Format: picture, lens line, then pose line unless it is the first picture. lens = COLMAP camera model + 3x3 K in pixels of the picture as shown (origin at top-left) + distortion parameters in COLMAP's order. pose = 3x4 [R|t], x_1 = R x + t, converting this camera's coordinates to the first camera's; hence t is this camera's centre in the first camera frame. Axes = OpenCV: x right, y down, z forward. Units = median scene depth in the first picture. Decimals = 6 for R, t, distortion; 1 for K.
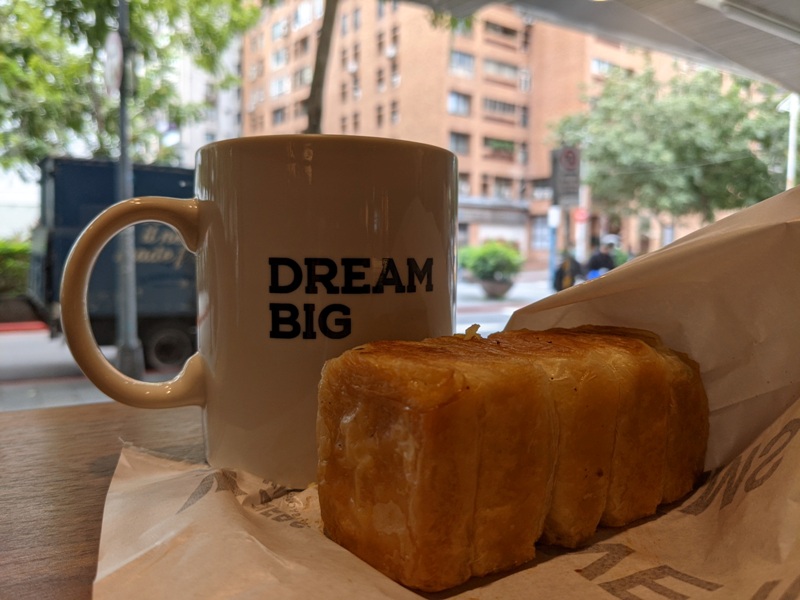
lens RADIAL K [[690.9, 0, 400.0], [0, 690.9, 300.0], [0, 0, 1]] dist [0.004317, -0.008697]
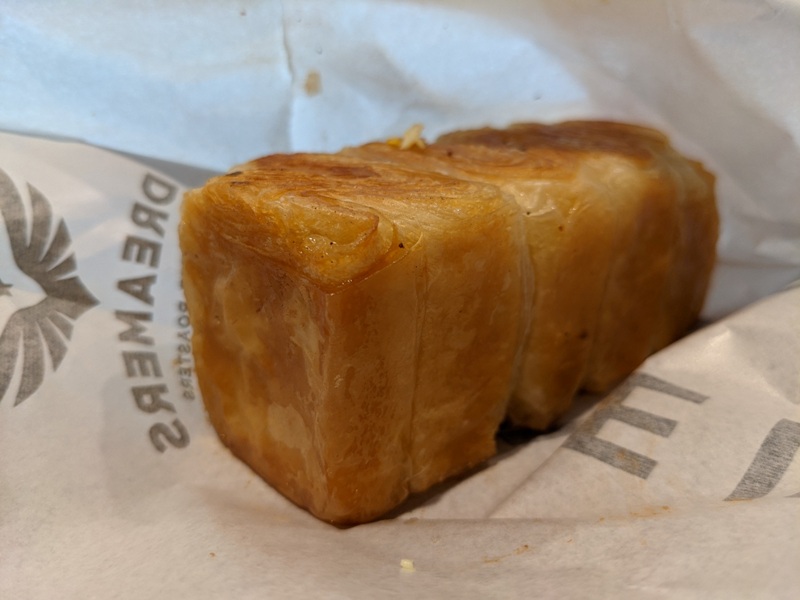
lens RADIAL K [[690.9, 0, 400.0], [0, 690.9, 300.0], [0, 0, 1]] dist [0.004317, -0.008697]
pose [[0.996732, -0.035527, 0.072554, 0.048732], [0.010306, 0.946690, 0.321980, -0.025640], [-0.080125, -0.320180, 0.943962, 0.381081]]
